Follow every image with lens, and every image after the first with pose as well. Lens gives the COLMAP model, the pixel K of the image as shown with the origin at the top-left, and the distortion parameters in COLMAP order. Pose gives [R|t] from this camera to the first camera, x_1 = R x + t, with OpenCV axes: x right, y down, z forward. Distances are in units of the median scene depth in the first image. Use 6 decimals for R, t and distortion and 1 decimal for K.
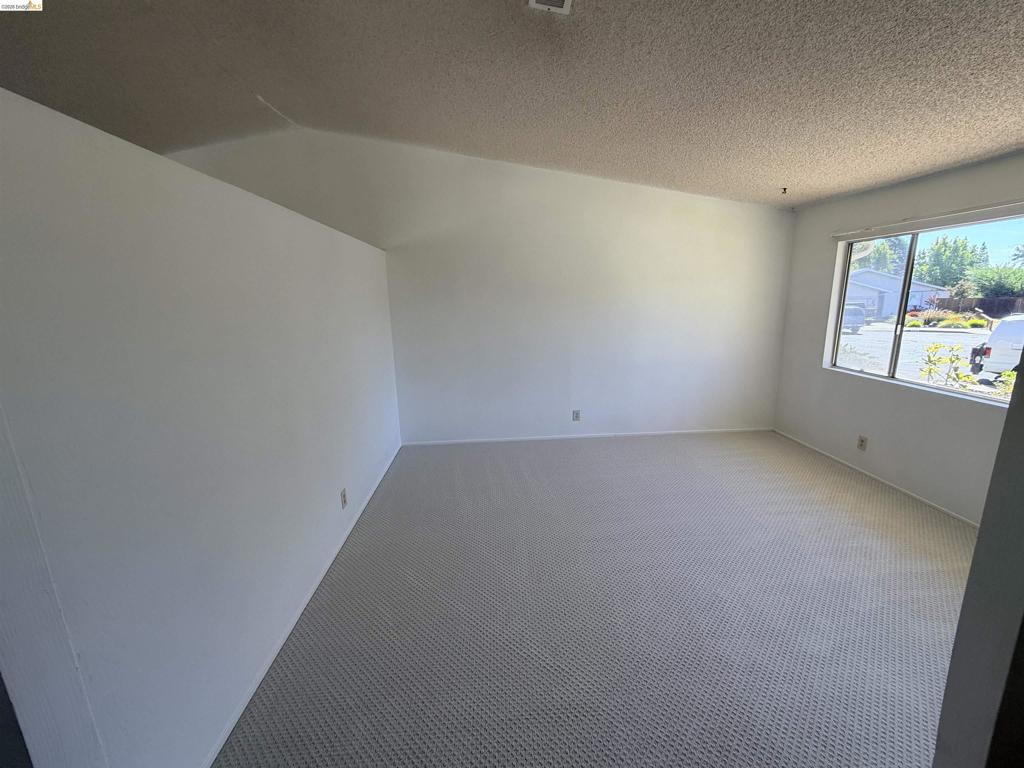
lens RADIAL K [[409.7, 0, 512.0], [0, 409.7, 384.0], [0, 0, 1]] dist [0.000103, 0.000278]
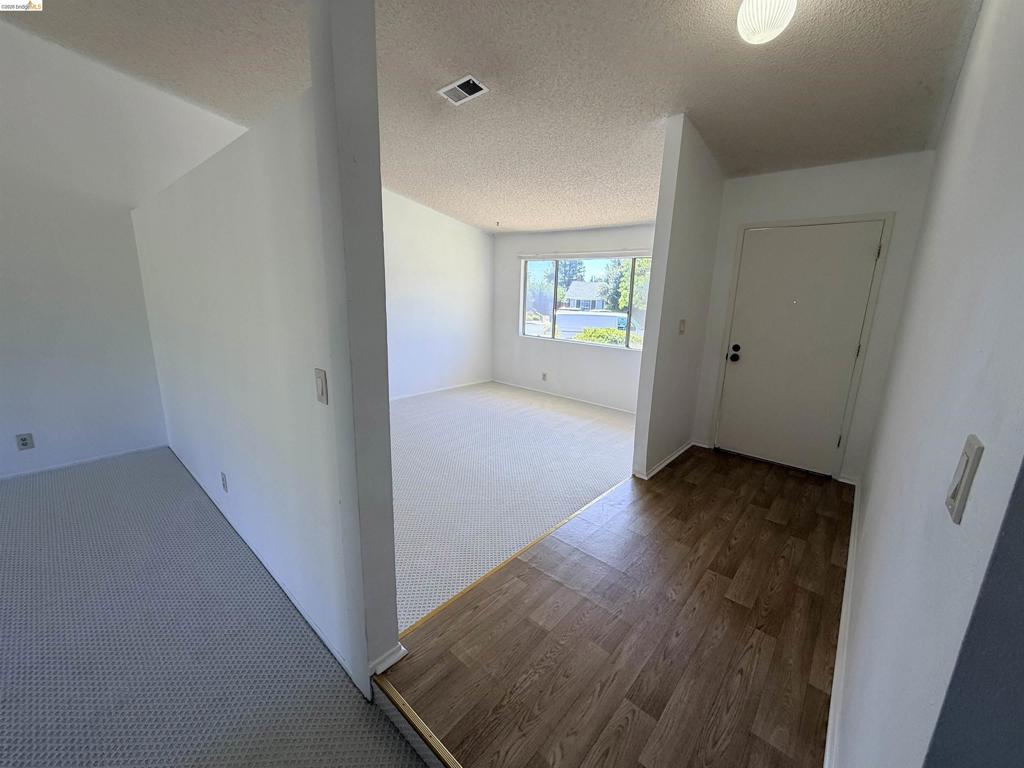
lens RADIAL K [[409.7, 0, 512.0], [0, 409.7, 384.0], [0, 0, 1]] dist [0.000103, 0.000278]
pose [[0.691651, -0.110520, 0.713726, -0.463297], [0.102924, 0.993219, 0.054058, 0.061067], [-0.714861, 0.036071, 0.698336, -0.119126]]
